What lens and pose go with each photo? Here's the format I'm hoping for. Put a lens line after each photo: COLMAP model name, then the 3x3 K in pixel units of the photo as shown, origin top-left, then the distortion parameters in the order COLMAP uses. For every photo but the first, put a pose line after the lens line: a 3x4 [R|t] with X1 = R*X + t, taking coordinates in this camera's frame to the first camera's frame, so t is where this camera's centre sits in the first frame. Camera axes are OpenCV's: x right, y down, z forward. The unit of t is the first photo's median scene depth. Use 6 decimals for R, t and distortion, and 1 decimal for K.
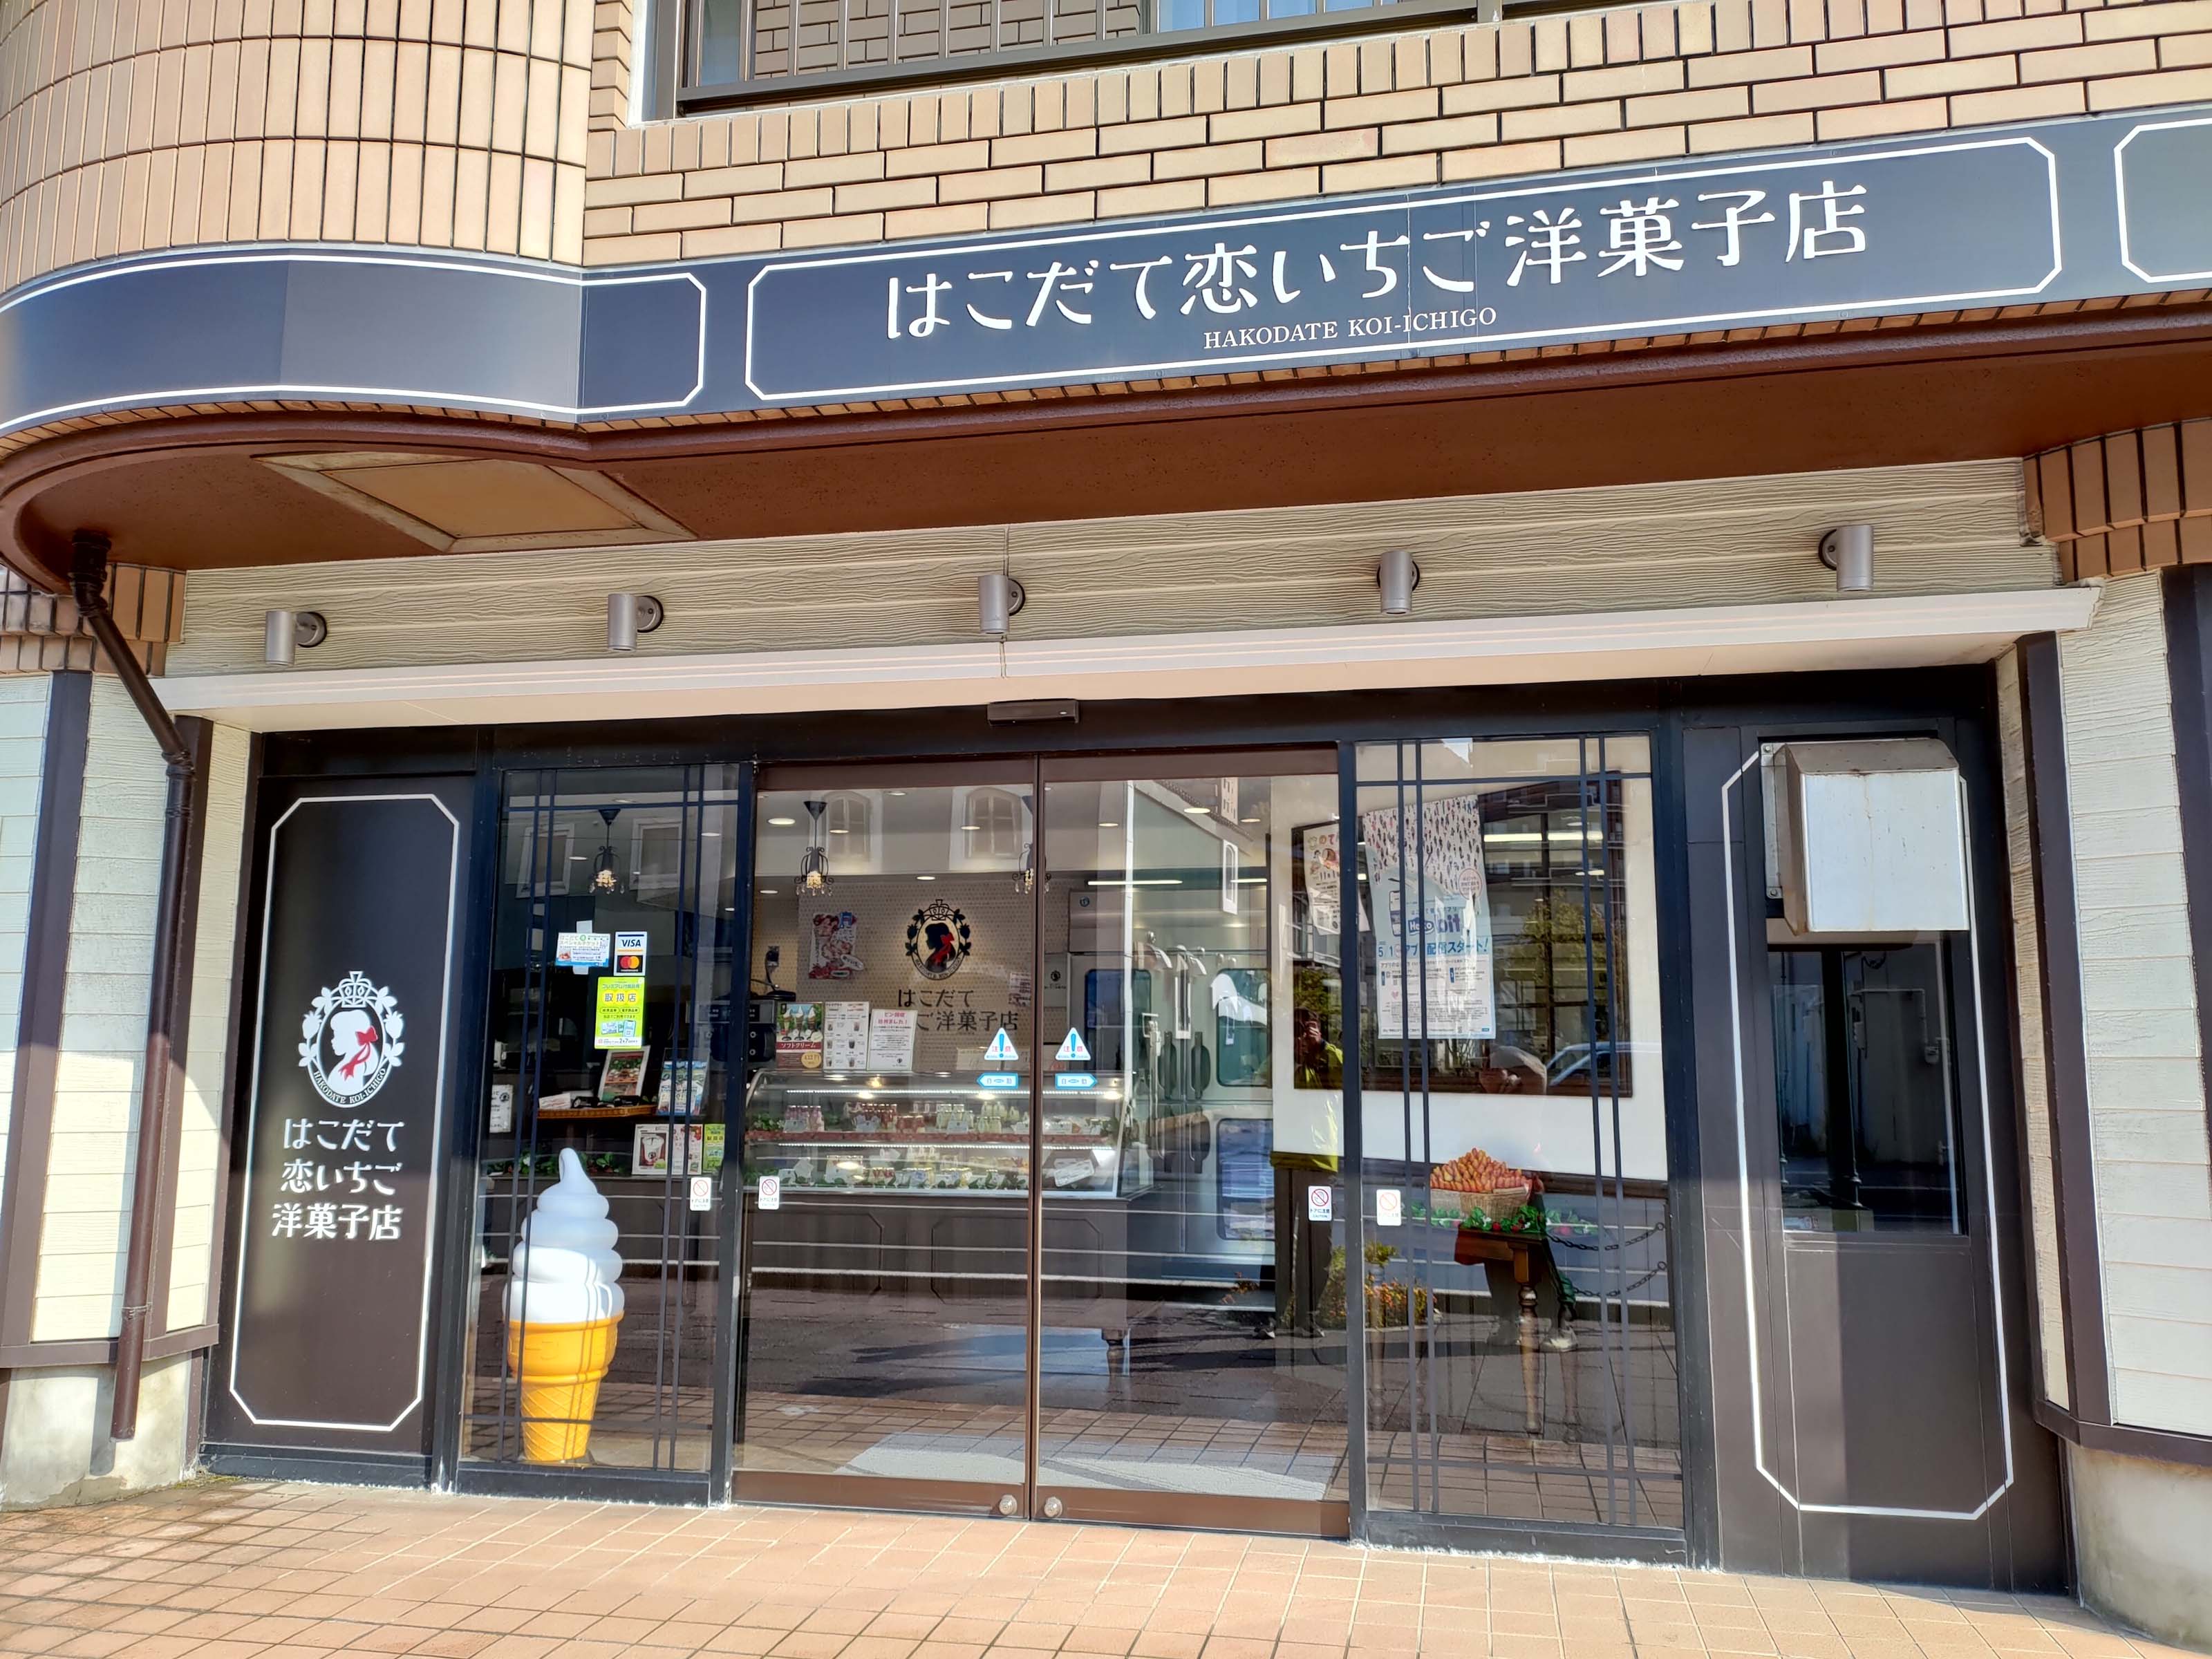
lens RADIAL K [[1660.6, 0, 1106.9], [0, 1660.6, 829.2], [0, 0, 1]] dist [0.001475, -0.000062]
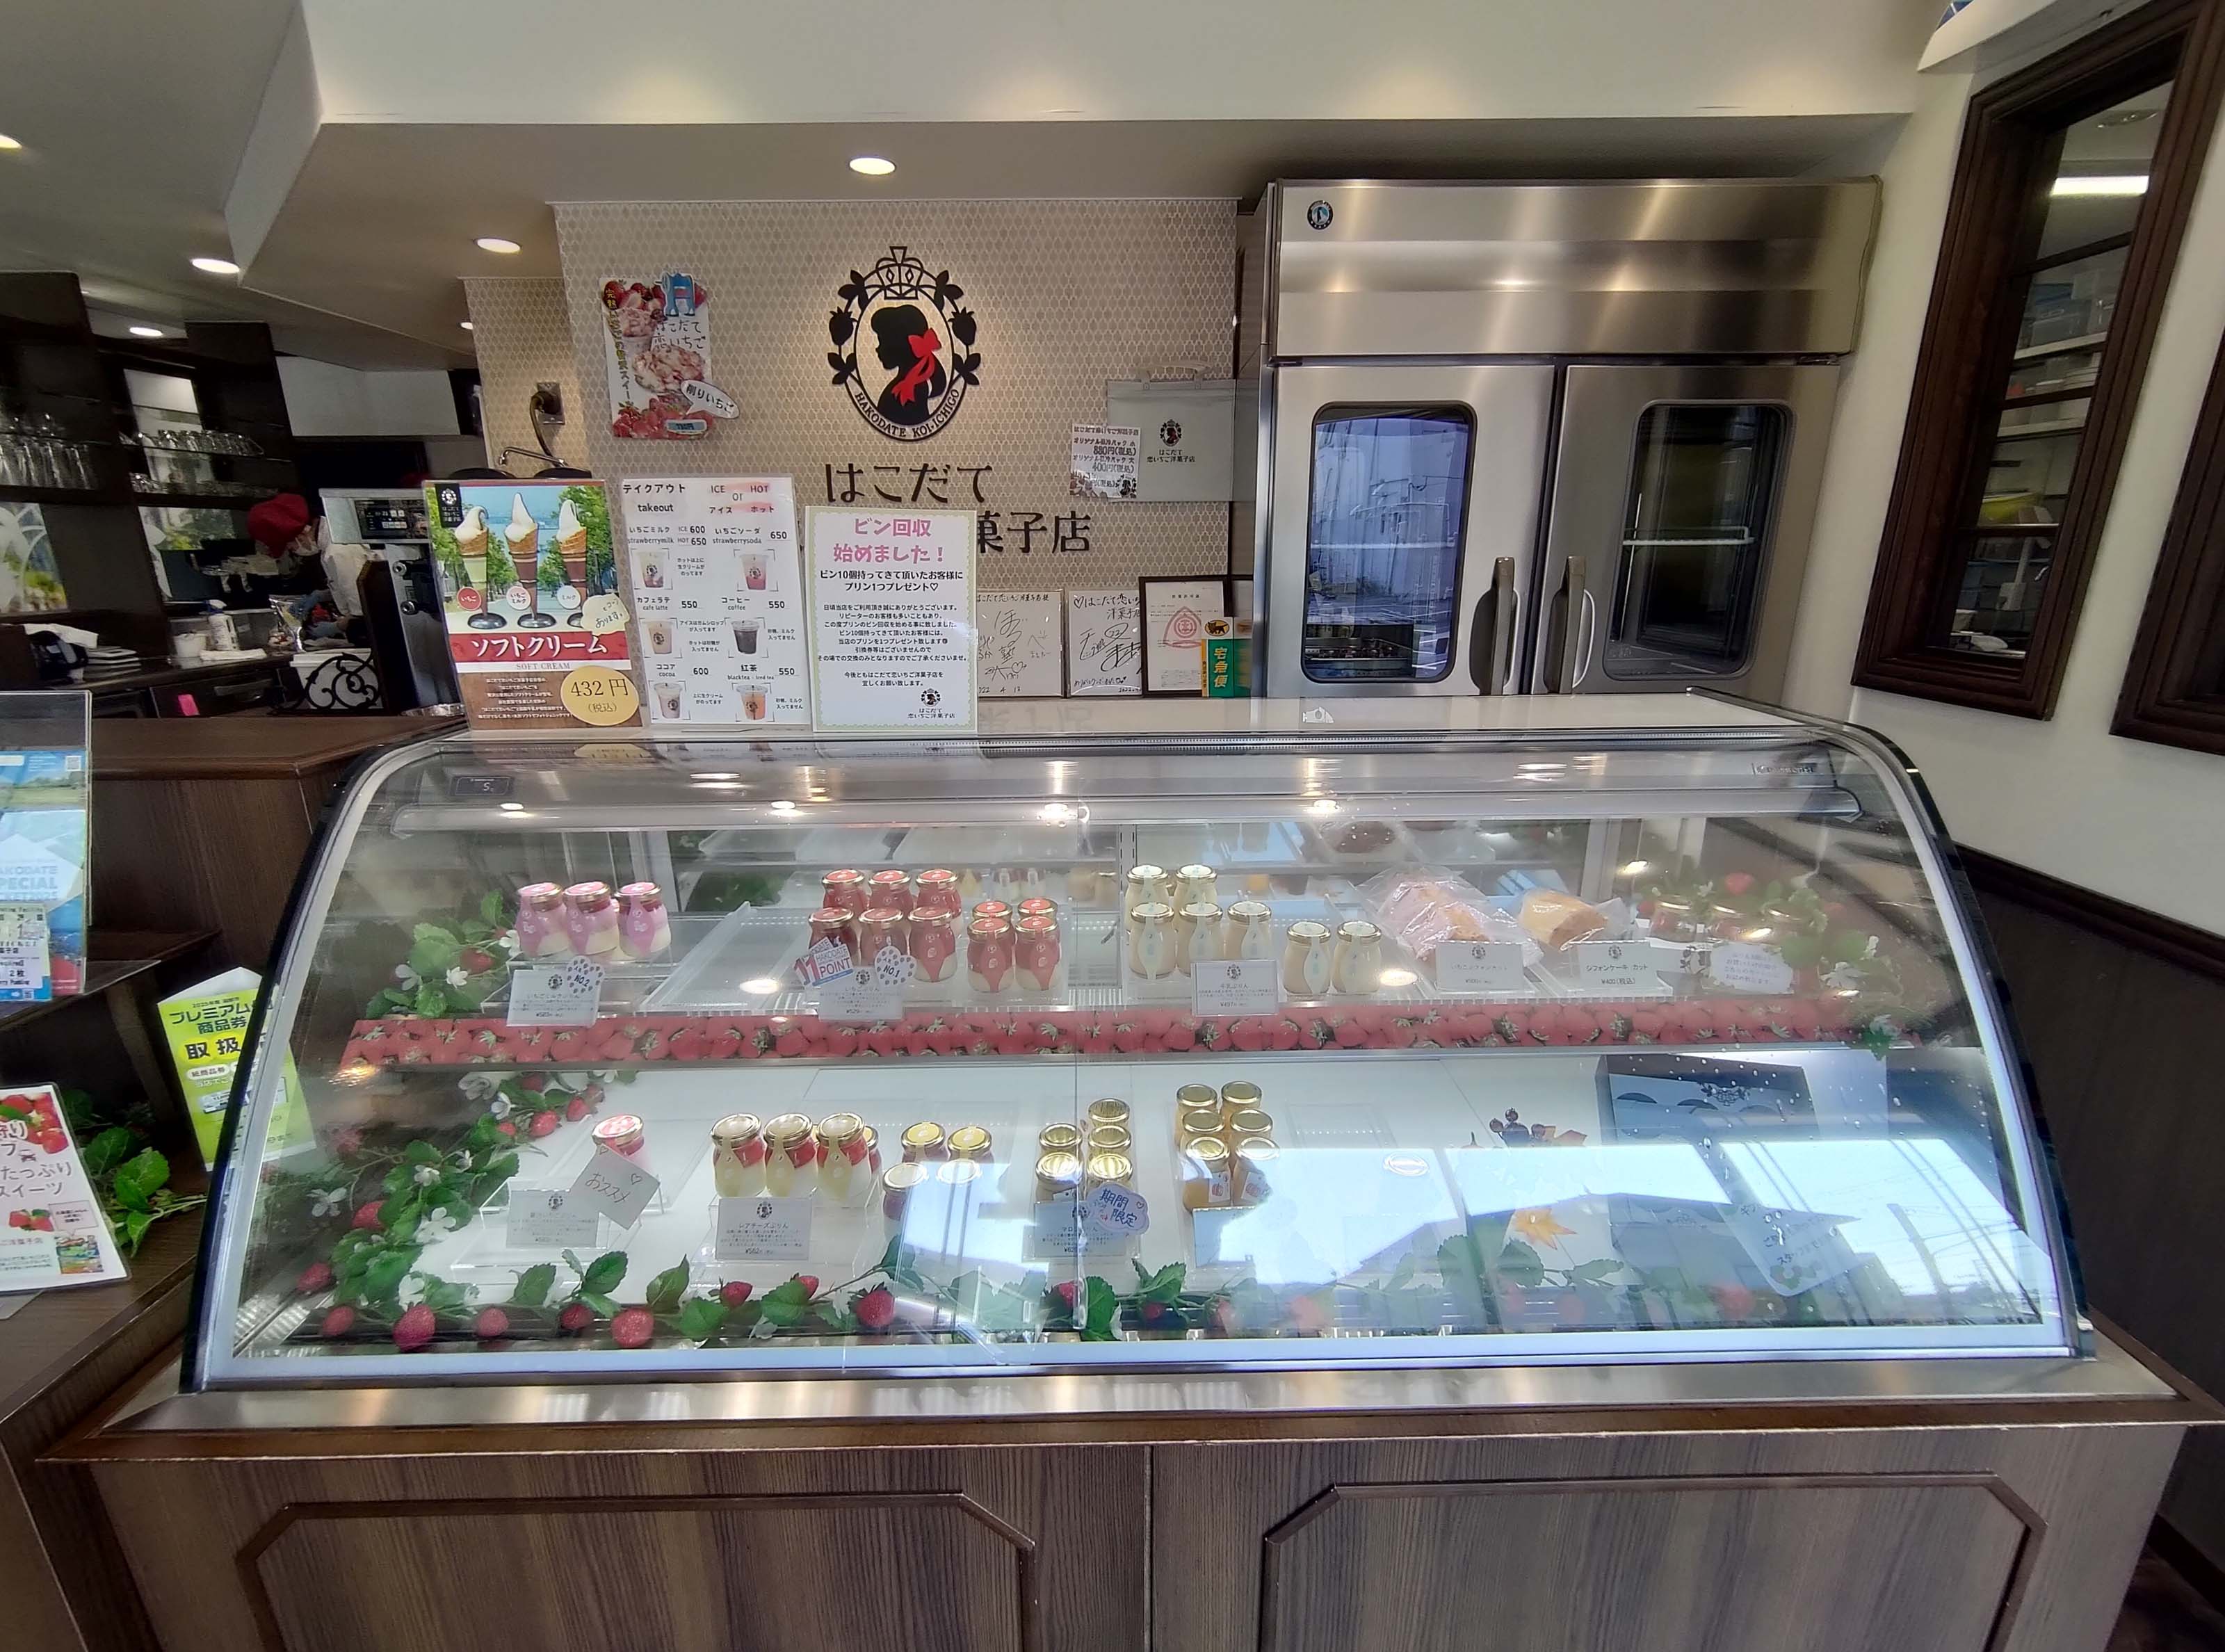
lens RADIAL K [[995.0, 0, 1114.2], [0, 995.0, 833.1], [0, 0, 1]] dist [0.002759, 0.000038]
pose [[0.978299, -0.066833, 0.196123, -0.117366], [-0.019463, 0.912723, 0.408115, 0.082546], [-0.206281, -0.403075, 0.891616, 0.756784]]
